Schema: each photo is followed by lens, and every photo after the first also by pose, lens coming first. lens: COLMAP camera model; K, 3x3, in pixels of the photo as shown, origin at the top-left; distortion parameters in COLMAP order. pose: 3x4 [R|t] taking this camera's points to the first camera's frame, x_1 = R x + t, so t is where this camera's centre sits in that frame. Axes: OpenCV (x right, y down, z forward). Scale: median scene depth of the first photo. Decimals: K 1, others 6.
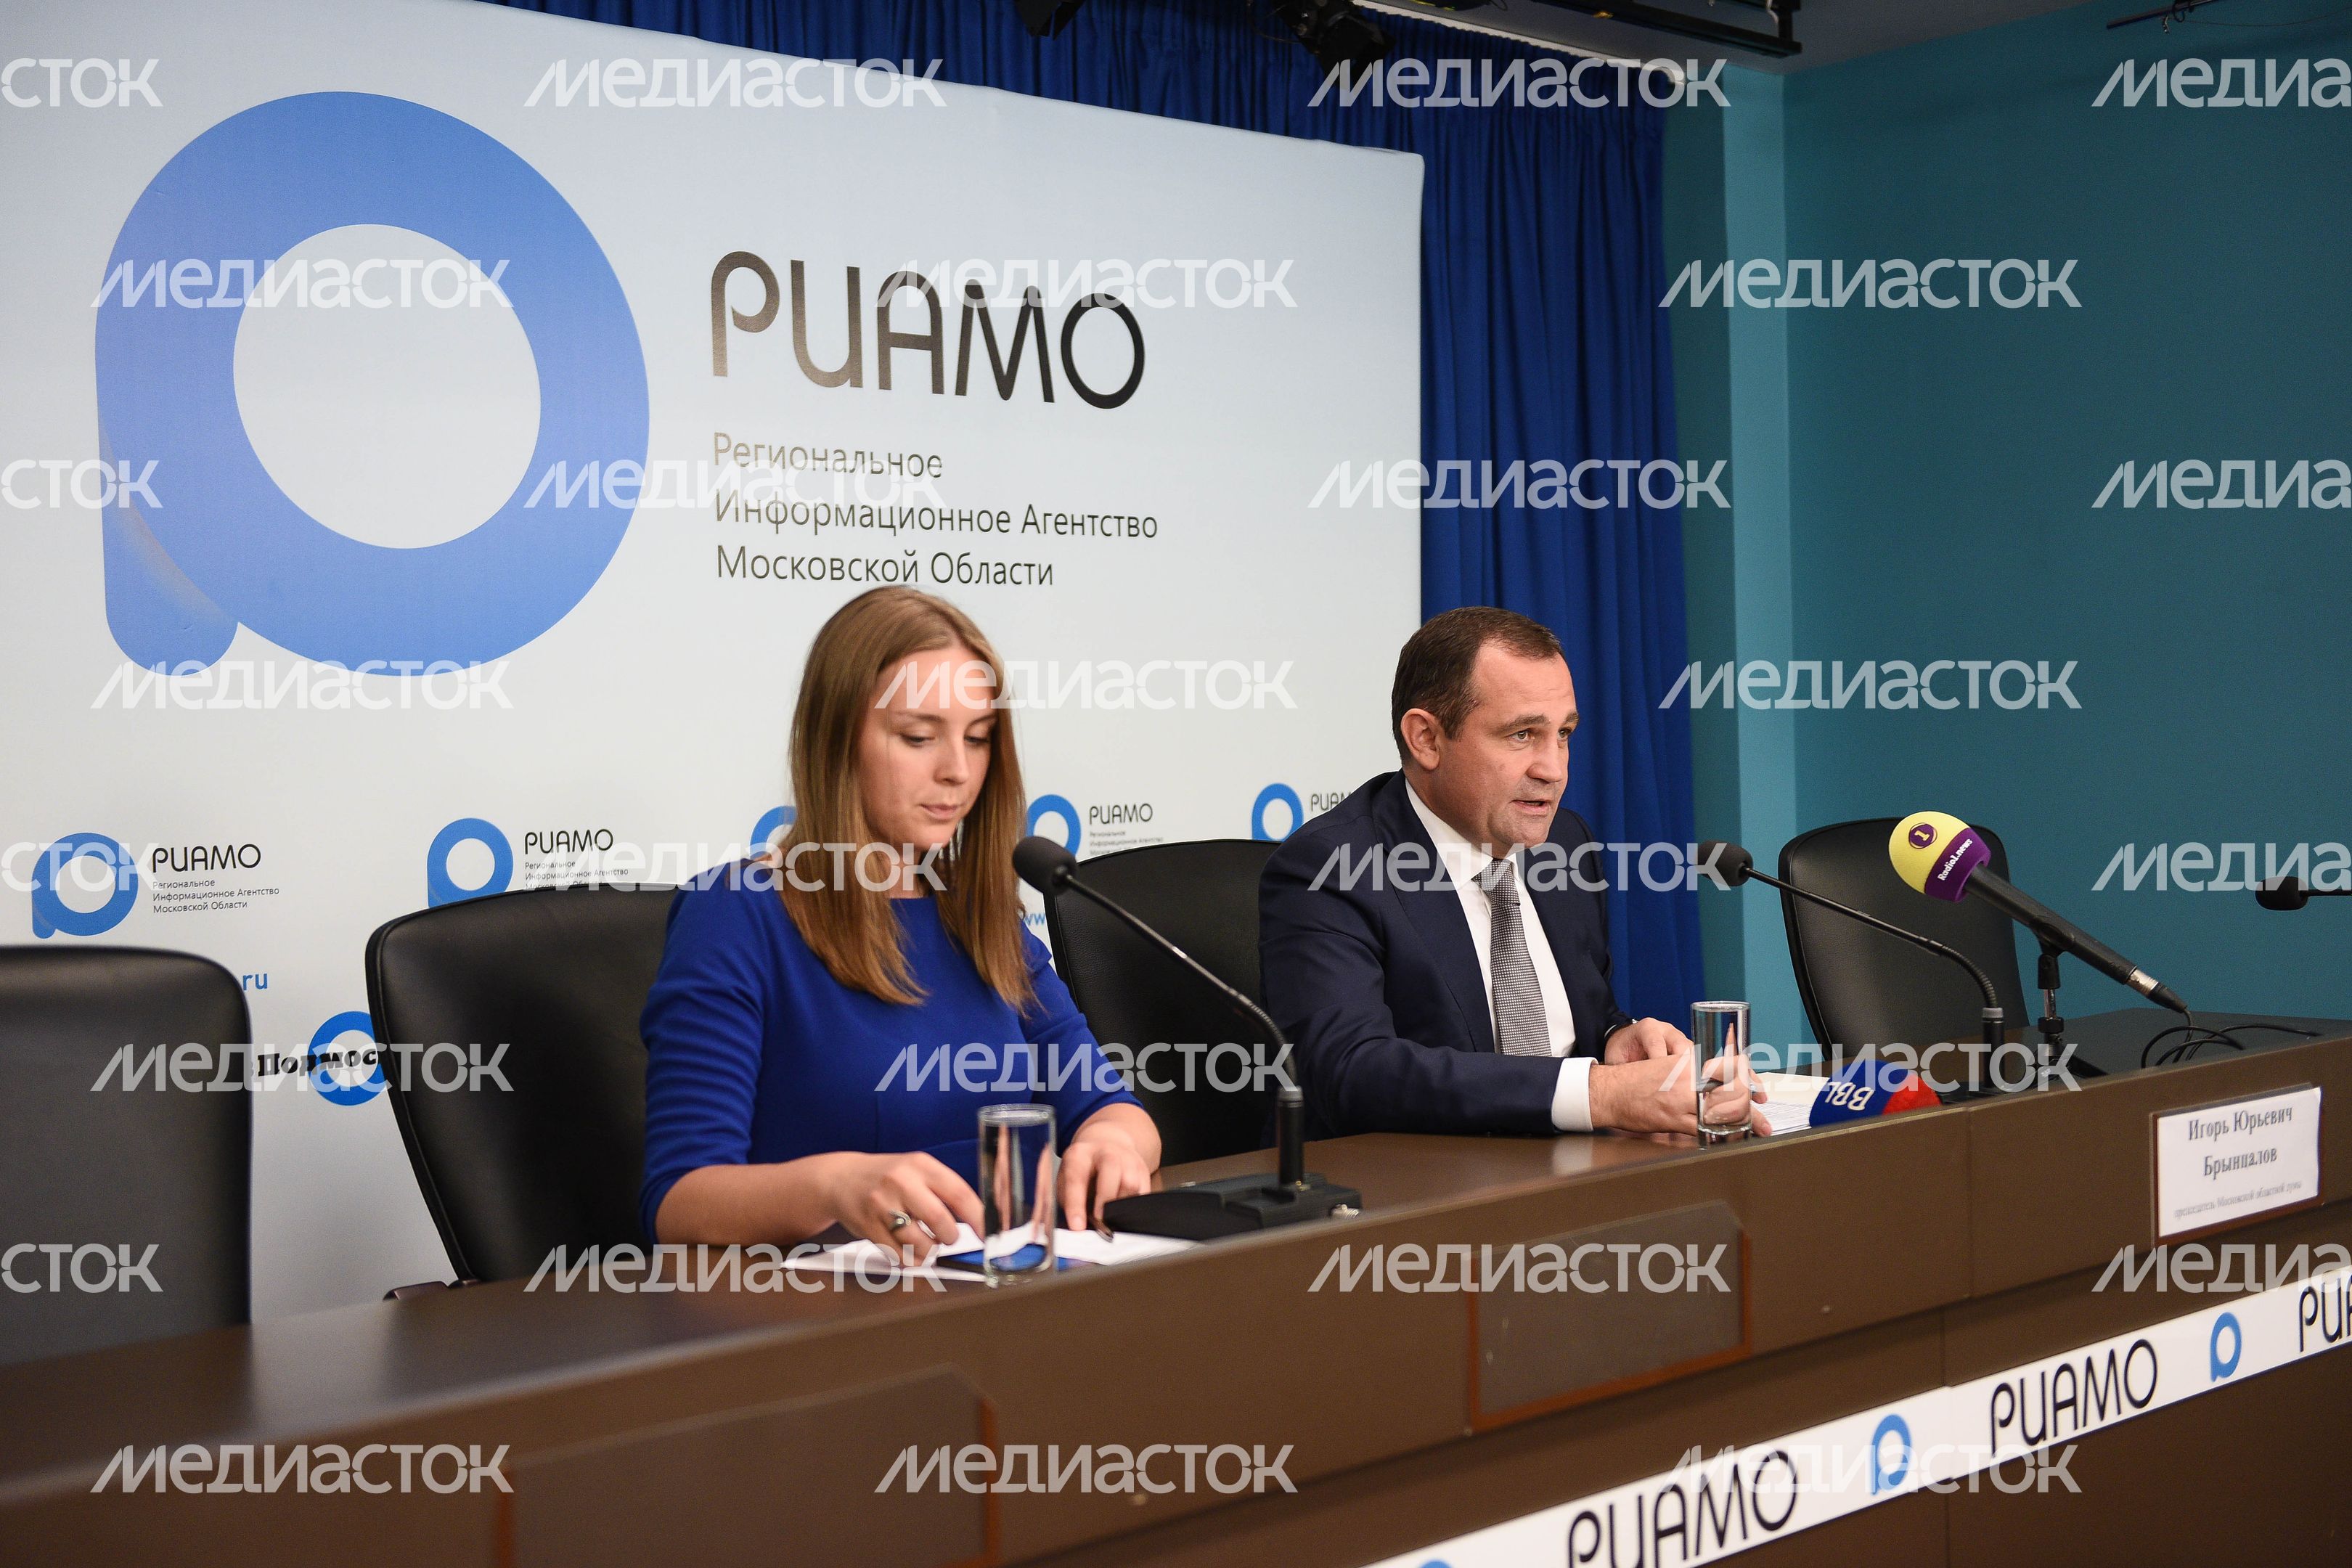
lens RADIAL K [[2847.7, 0, 1176.0], [0, 2847.7, 784.0], [0, 0, 1]] dist [0.087497, -0.033174]
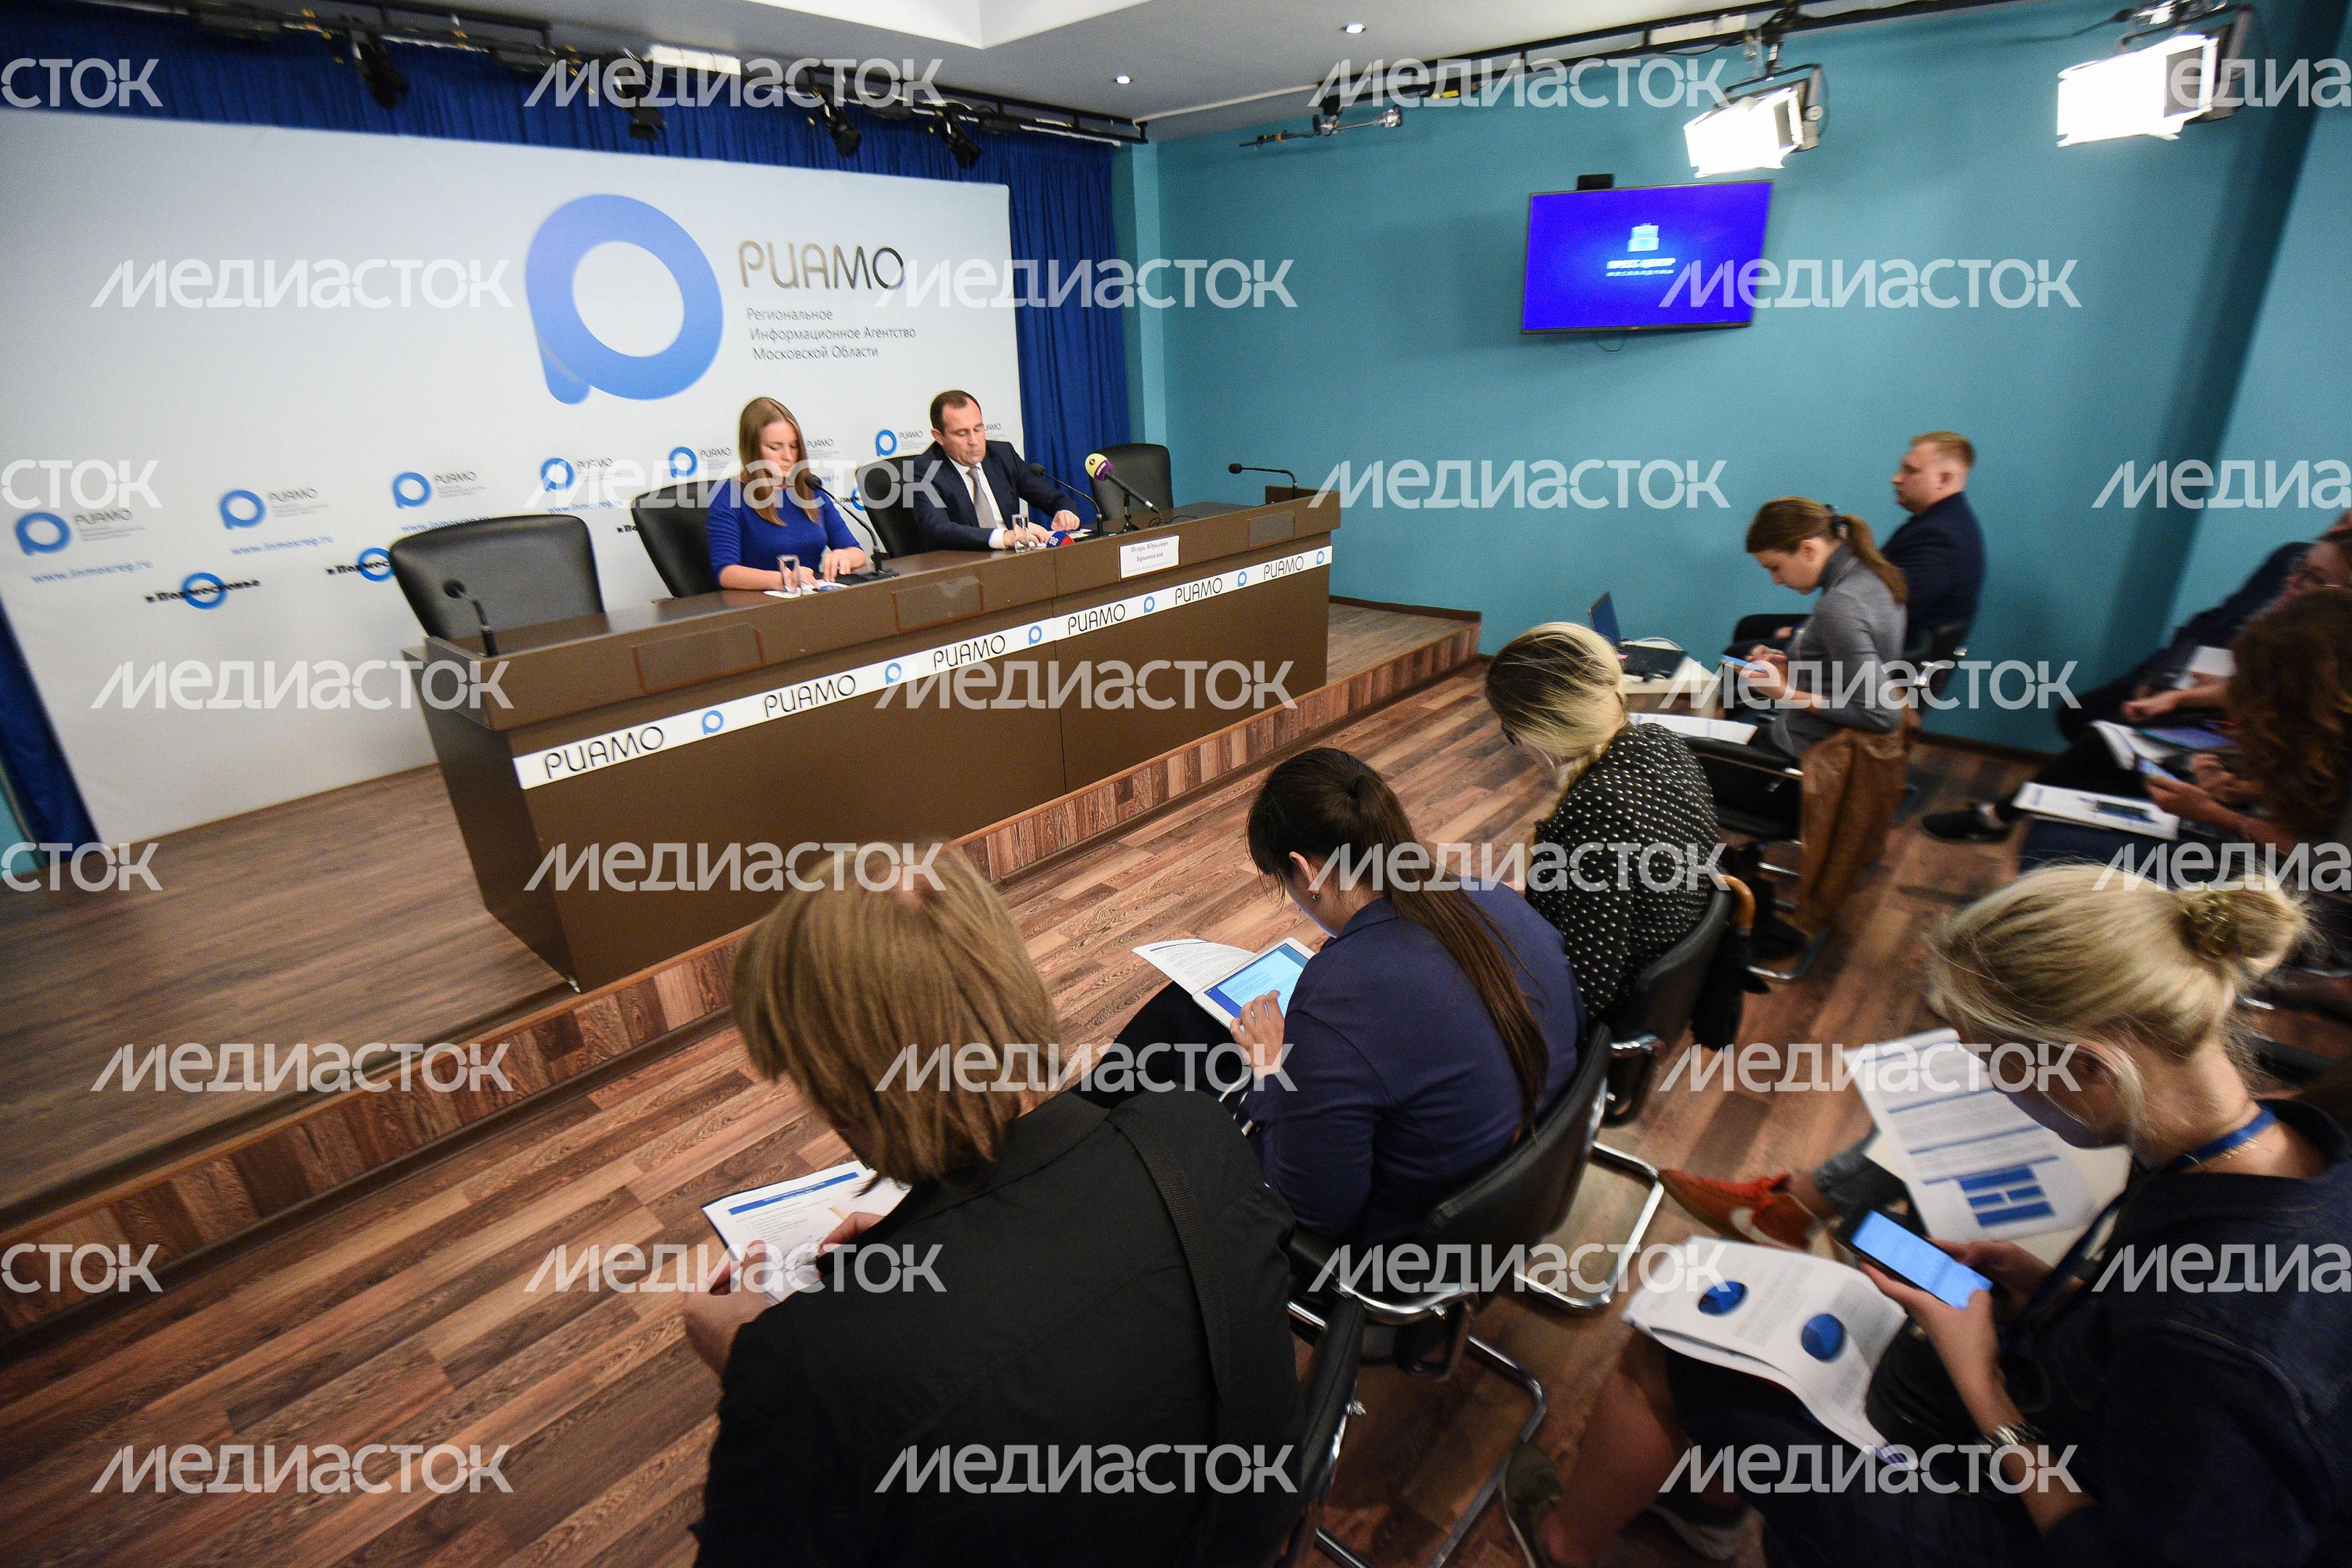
lens RADIAL K [[1076.9, 0, 1203.4], [0, 1076.9, 798.6], [0, 0, 1]] dist [-0.003016, -0.022984]
pose [[0.992789, -0.040688, 0.112757, 0.163031], [-0.004348, 0.927791, 0.373075, -0.065448], [-0.119795, -0.370875, 0.920924, -0.279052]]
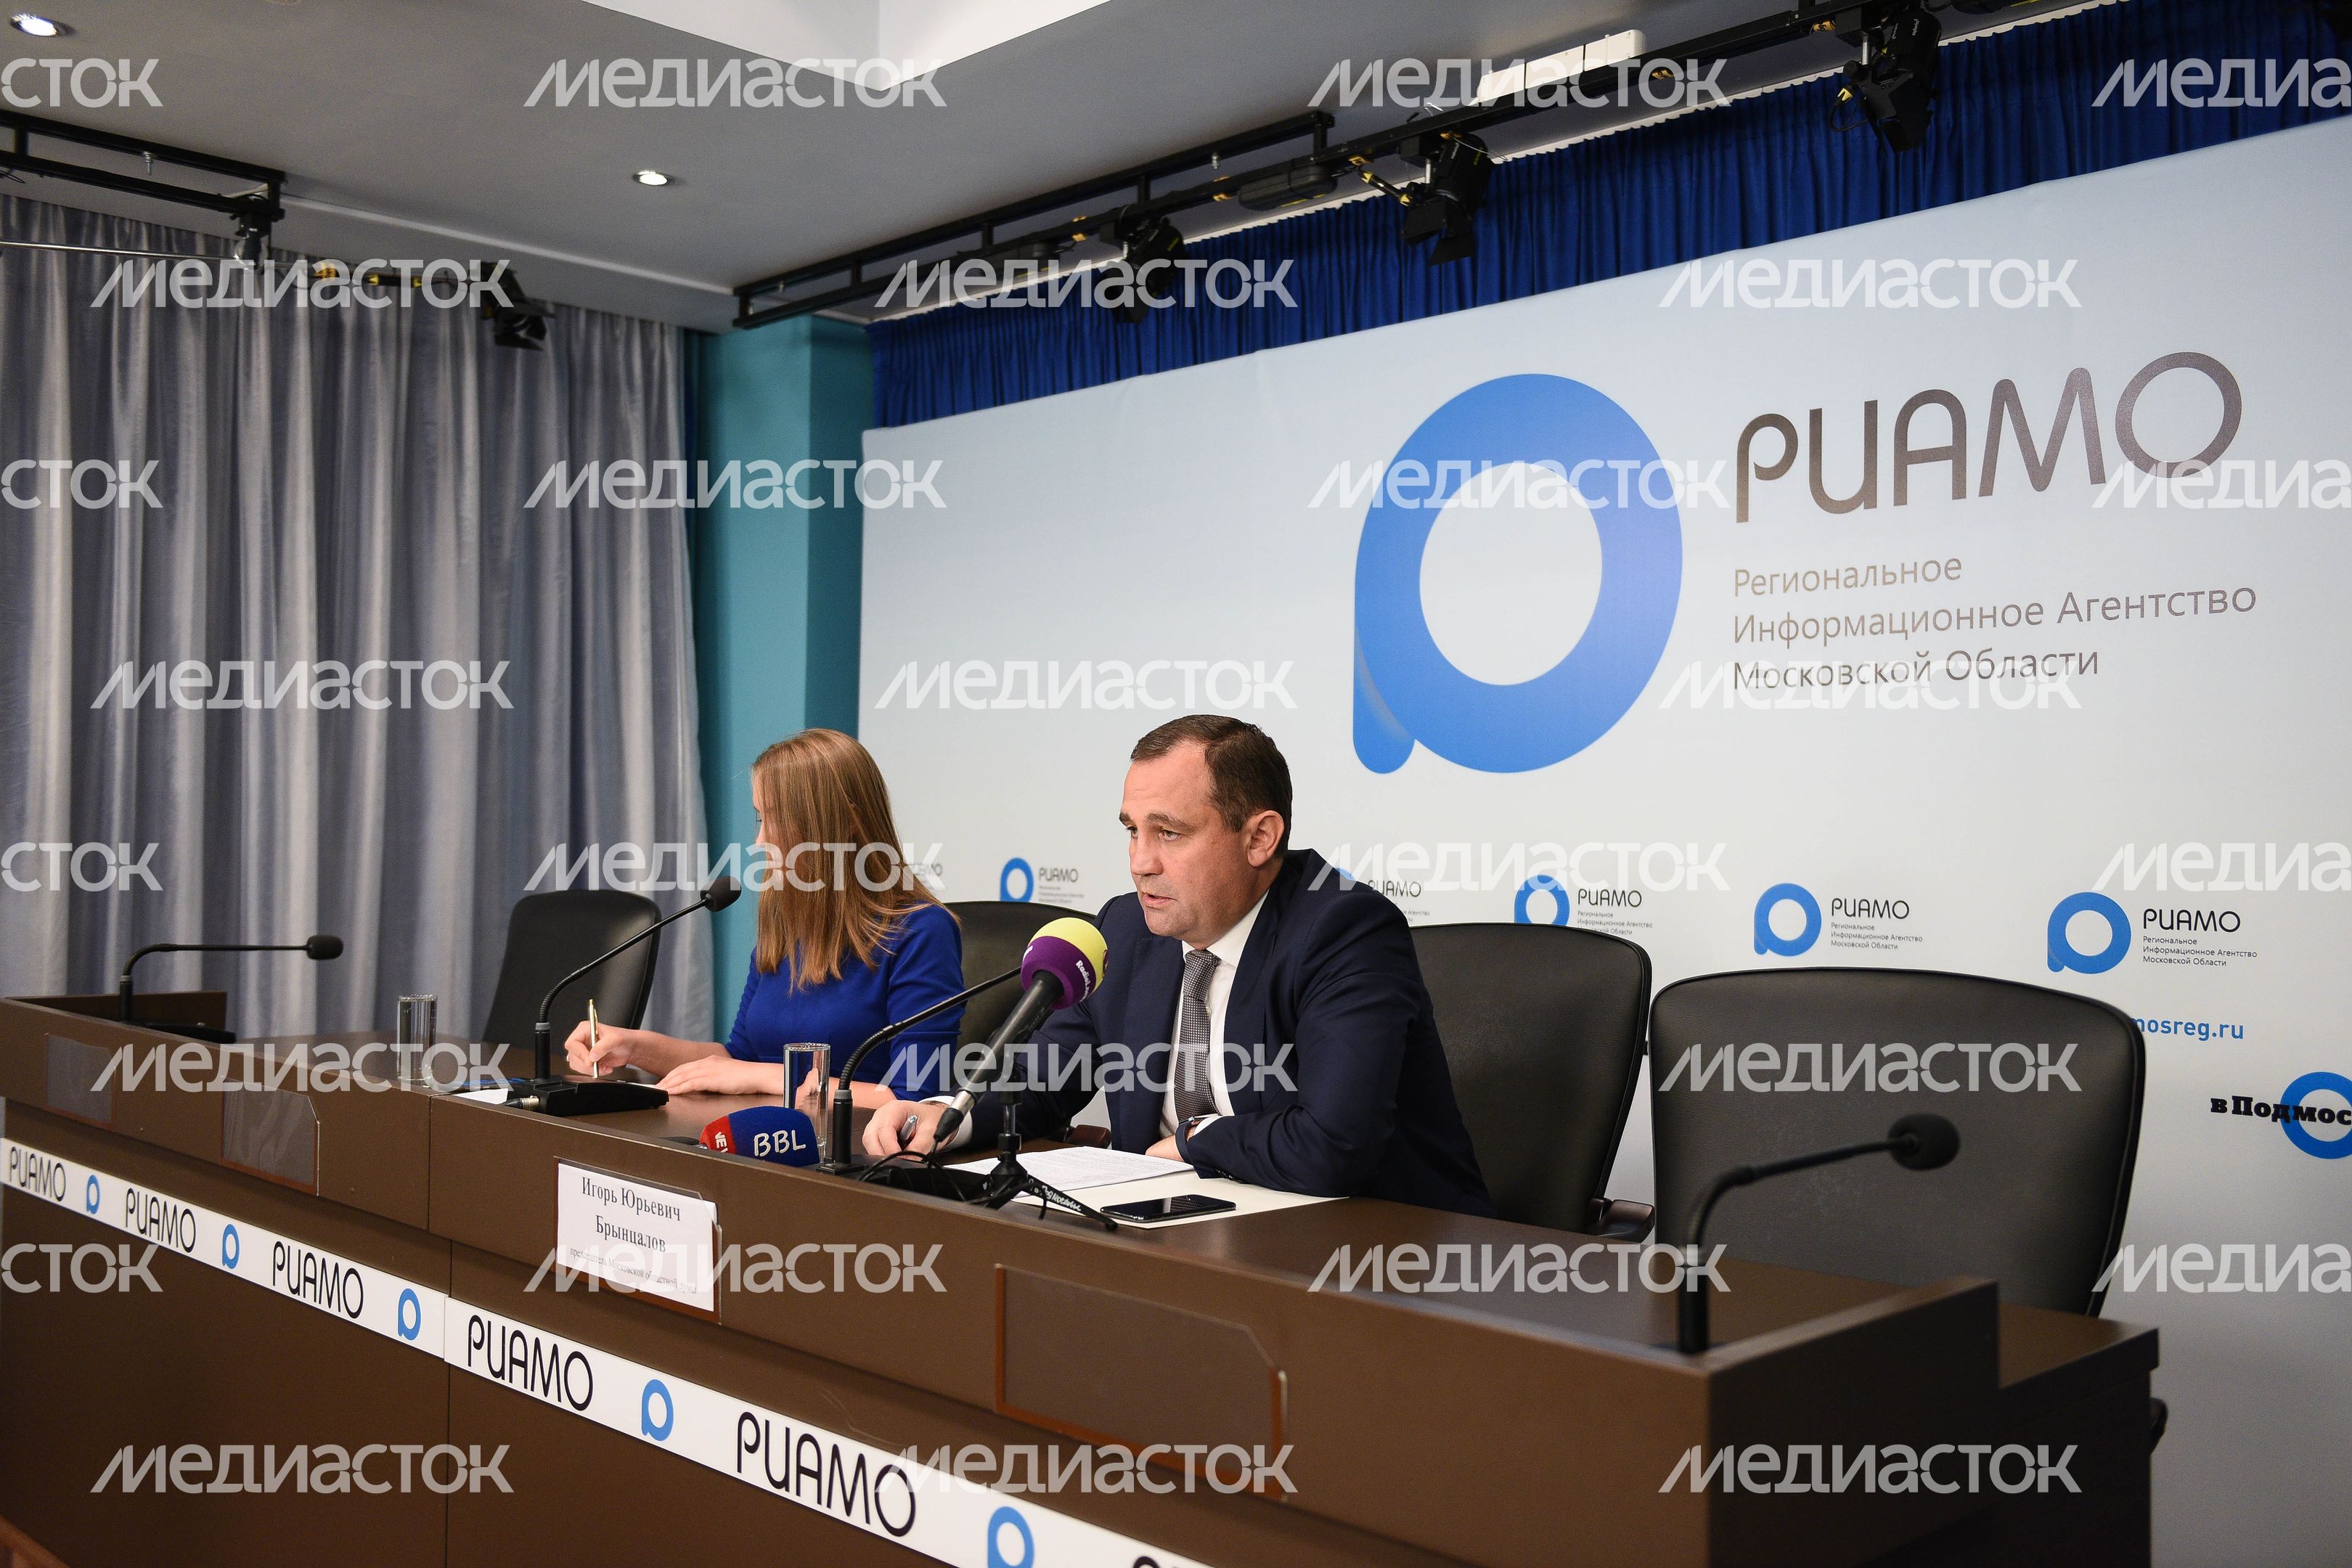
lens RADIAL K [[2162.9, 0, 1176.0], [0, 2162.9, 784.0], [0, 0, 1]] dist [0.020213, -0.002842]
pose [[0.021593, 0.007200, -0.999741, 0.732944], [-0.028153, 0.999582, 0.006591, -0.031108], [0.999370, 0.028003, 0.021787, 0.729105]]
